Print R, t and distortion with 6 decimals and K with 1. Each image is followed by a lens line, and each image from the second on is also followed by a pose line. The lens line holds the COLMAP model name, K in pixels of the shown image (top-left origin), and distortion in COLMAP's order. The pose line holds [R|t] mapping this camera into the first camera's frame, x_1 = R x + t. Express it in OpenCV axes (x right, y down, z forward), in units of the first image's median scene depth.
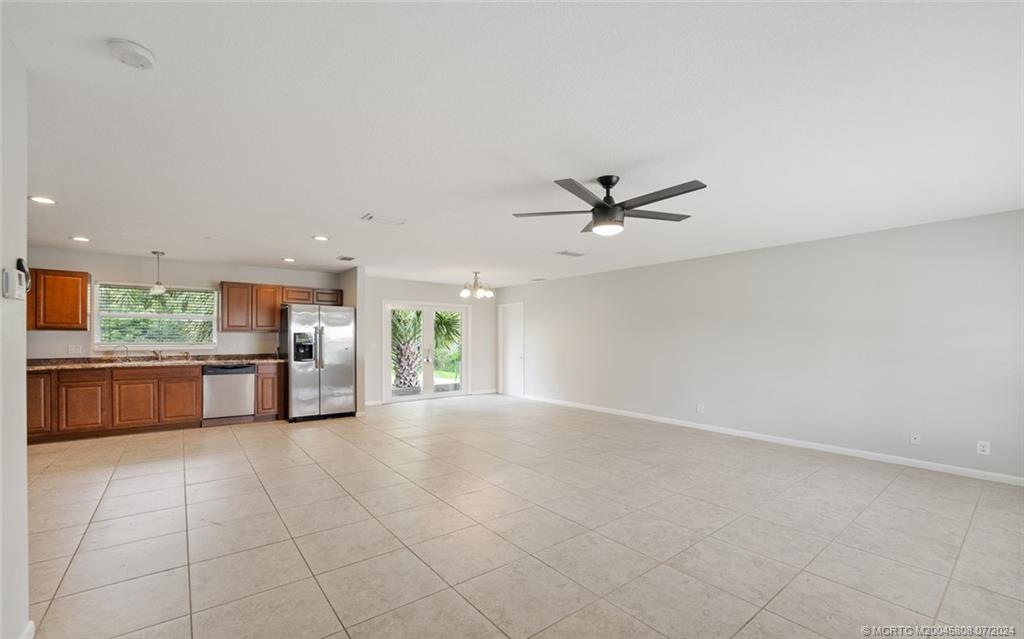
lens RADIAL K [[424.9, 0, 511.8], [0, 424.9, 337.8], [0, 0, 1]] dist [-0.020888, 0.000113]
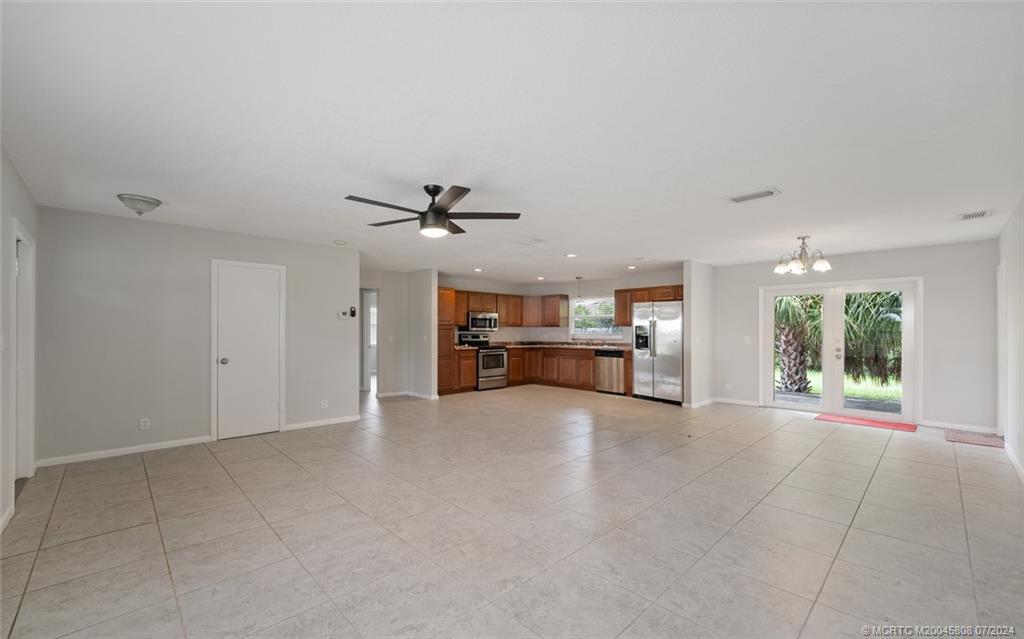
lens RADIAL K [[420.9, 0, 512.0], [0, 420.9, 319.5], [0, 0, 1]] dist [-0.013753, -0.000088]
pose [[0.098099, -0.027764, -0.994789, 0.638803], [0.000223, 0.999611, -0.027877, 0.002522], [0.995177, 0.002513, 0.098067, 0.512739]]
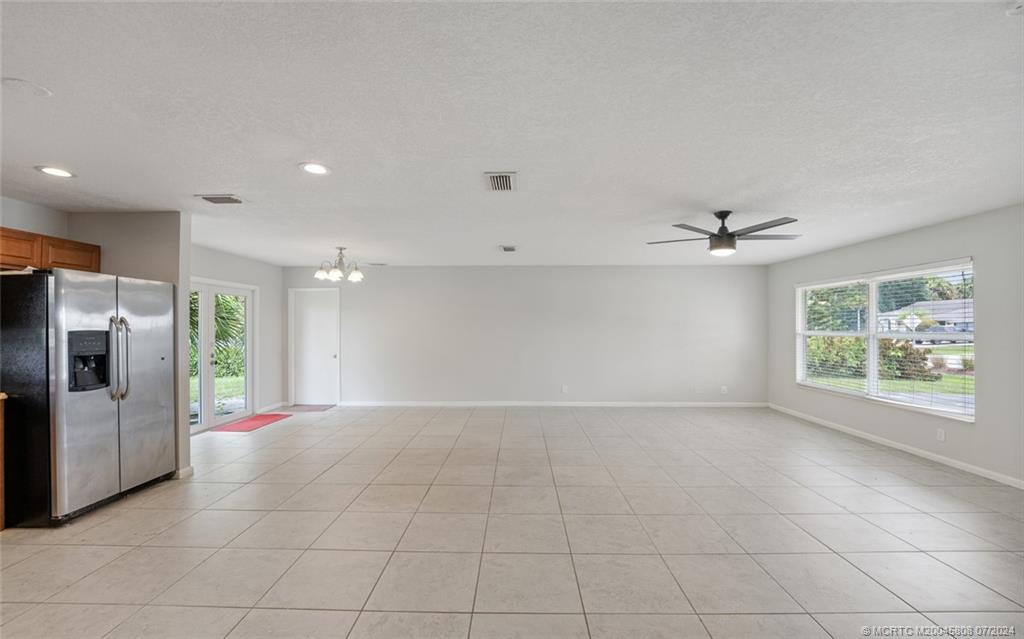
lens RADIAL K [[420.9, 0, 512.0], [0, 420.9, 319.5], [0, 0, 1]] dist [-0.013753, -0.000088]
pose [[0.629215, 0.008678, 0.777183, -0.545975], [0.001826, 0.999918, -0.012643, -0.017195], [-0.777229, 0.009374, 0.629148, 0.325182]]
